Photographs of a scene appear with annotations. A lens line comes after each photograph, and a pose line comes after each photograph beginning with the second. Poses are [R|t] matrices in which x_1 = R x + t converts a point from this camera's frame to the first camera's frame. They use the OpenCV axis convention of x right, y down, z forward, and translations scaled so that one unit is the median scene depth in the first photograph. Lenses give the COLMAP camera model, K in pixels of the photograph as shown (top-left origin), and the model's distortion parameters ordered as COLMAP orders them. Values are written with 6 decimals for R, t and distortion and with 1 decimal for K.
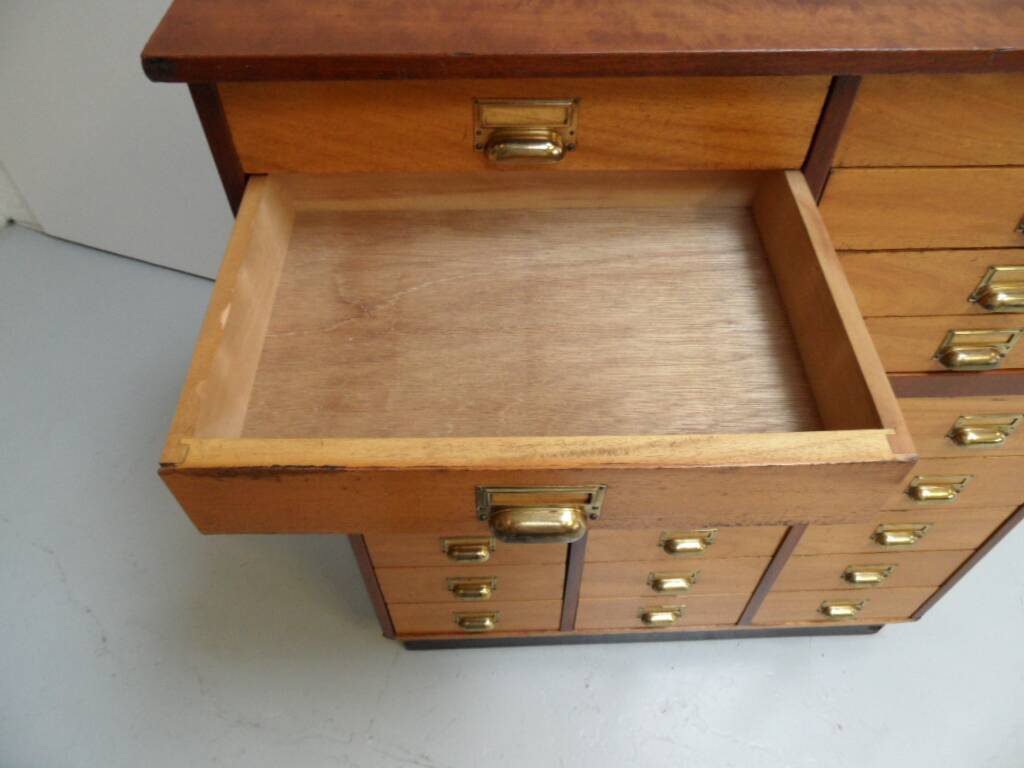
lens RADIAL K [[746.3, 0, 509.6], [0, 746.3, 381.0], [0, 0, 1]] dist [-0.023988, 0.005900]
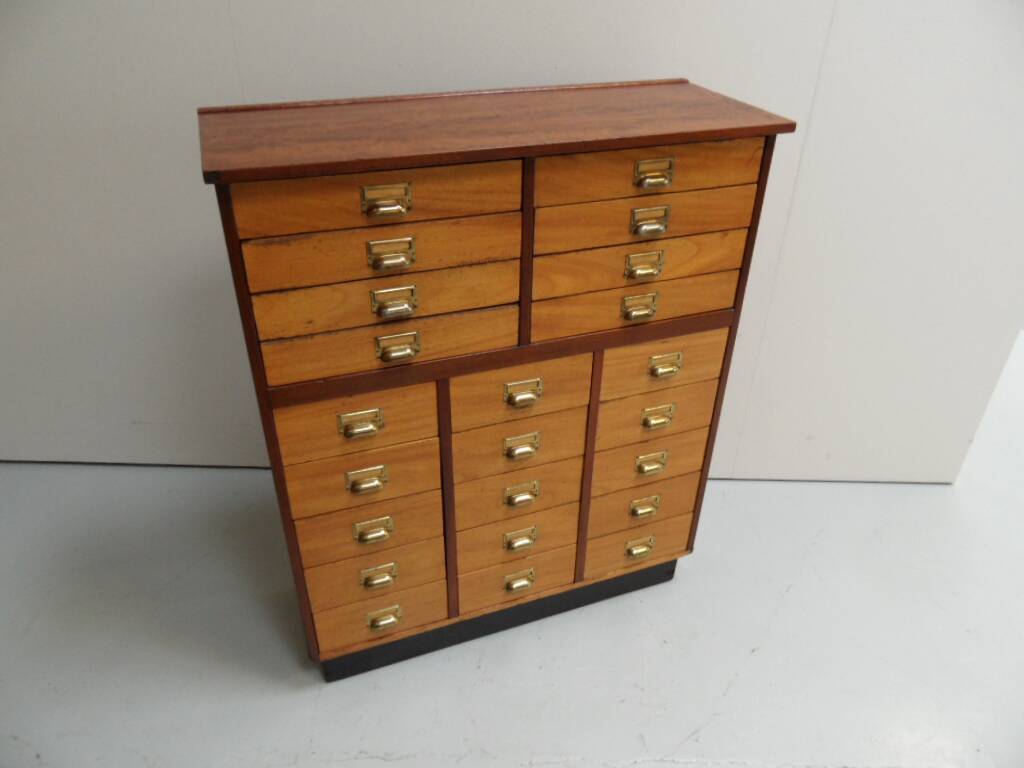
lens RADIAL K [[746.3, 0, 510.9], [0, 746.3, 383.6], [0, 0, 1]] dist [-0.023988, 0.005900]
pose [[0.944041, -0.158814, 0.289075, -0.318848], [0.236828, 0.936402, -0.258968, 0.721486], [-0.229562, 0.312938, 0.921613, -0.775362]]
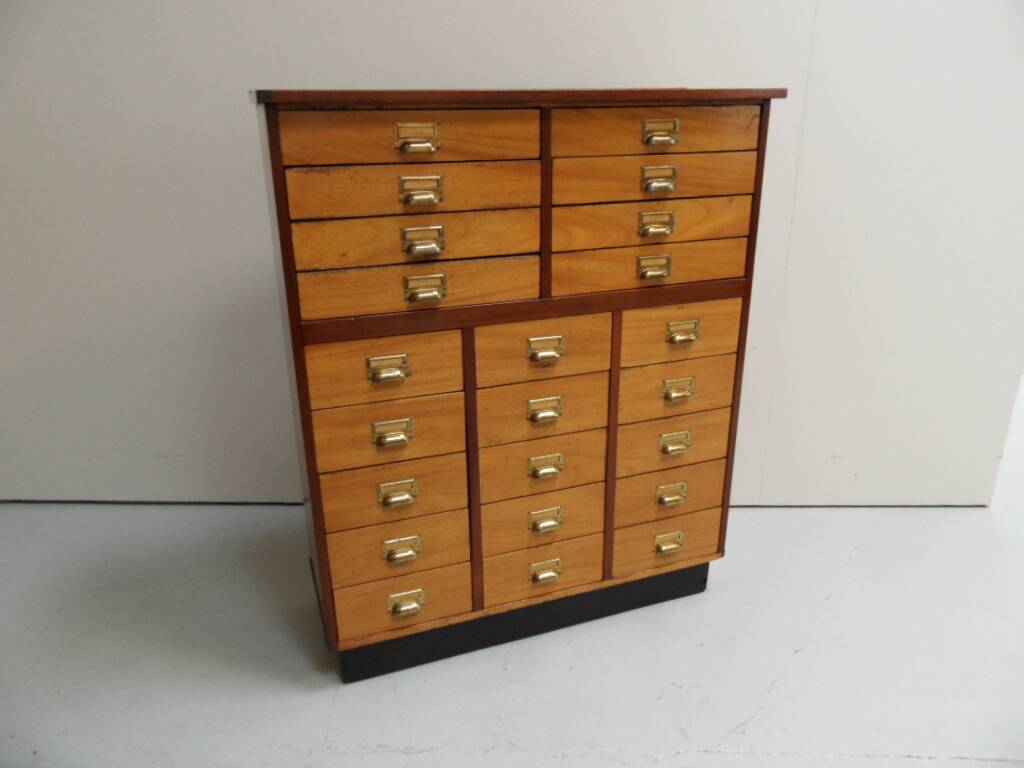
lens RADIAL K [[746.3, 0, 511.0], [0, 746.3, 380.3], [0, 0, 1]] dist [-0.023988, 0.005900]
pose [[0.948051, -0.113524, 0.297174, -0.450433], [0.244995, 0.856434, -0.454420, 1.340483], [-0.202922, 0.503620, 0.839756, -0.552290]]
